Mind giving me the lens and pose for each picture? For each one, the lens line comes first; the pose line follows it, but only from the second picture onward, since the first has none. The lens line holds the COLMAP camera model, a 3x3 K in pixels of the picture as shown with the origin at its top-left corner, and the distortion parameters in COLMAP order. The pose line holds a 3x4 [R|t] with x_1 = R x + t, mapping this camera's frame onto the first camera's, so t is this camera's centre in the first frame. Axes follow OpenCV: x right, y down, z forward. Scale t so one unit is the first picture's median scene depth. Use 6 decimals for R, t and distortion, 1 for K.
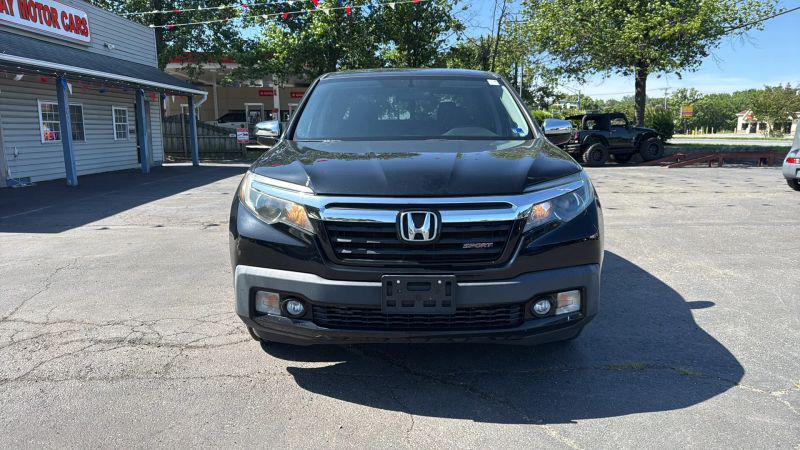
lens RADIAL K [[533.8, 0, 401.1], [0, 533.8, 222.1], [0, 0, 1]] dist [0.046007, -0.065334]
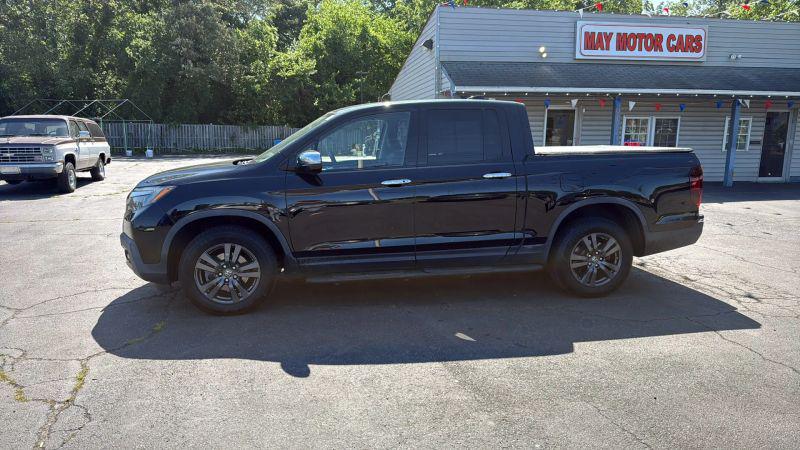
lens RADIAL K [[533.8, 0, 392.7], [0, 533.8, 220.1], [0, 0, 1]] dist [0.046007, -0.065334]
pose [[0.169779, 0.157018, -0.972893, 0.410203], [-0.166321, 0.977629, 0.128758, -0.065291], [0.971346, 0.139952, 0.192096, 0.281273]]
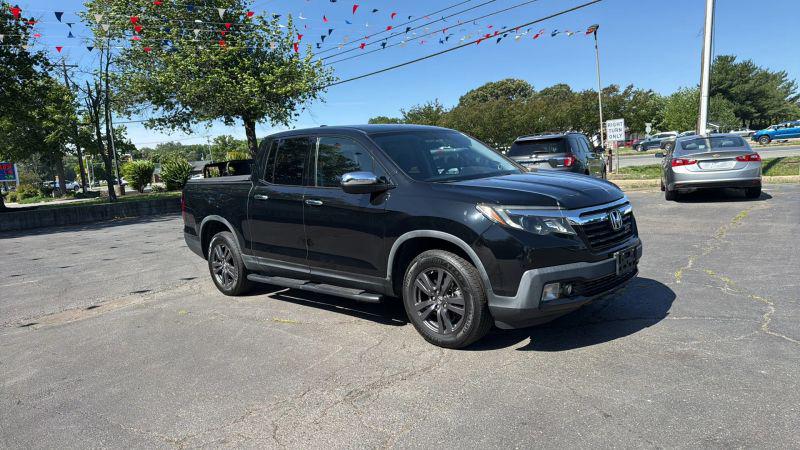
lens RADIAL K [[533.8, 0, 402.8], [0, 533.8, 227.6], [0, 0, 1]] dist [0.046007, -0.065334]
pose [[0.707701, -0.136880, 0.693126, -0.374305], [0.189734, 0.981835, 0.000171, -0.022339], [-0.680559, 0.131389, 0.720817, 0.059152]]
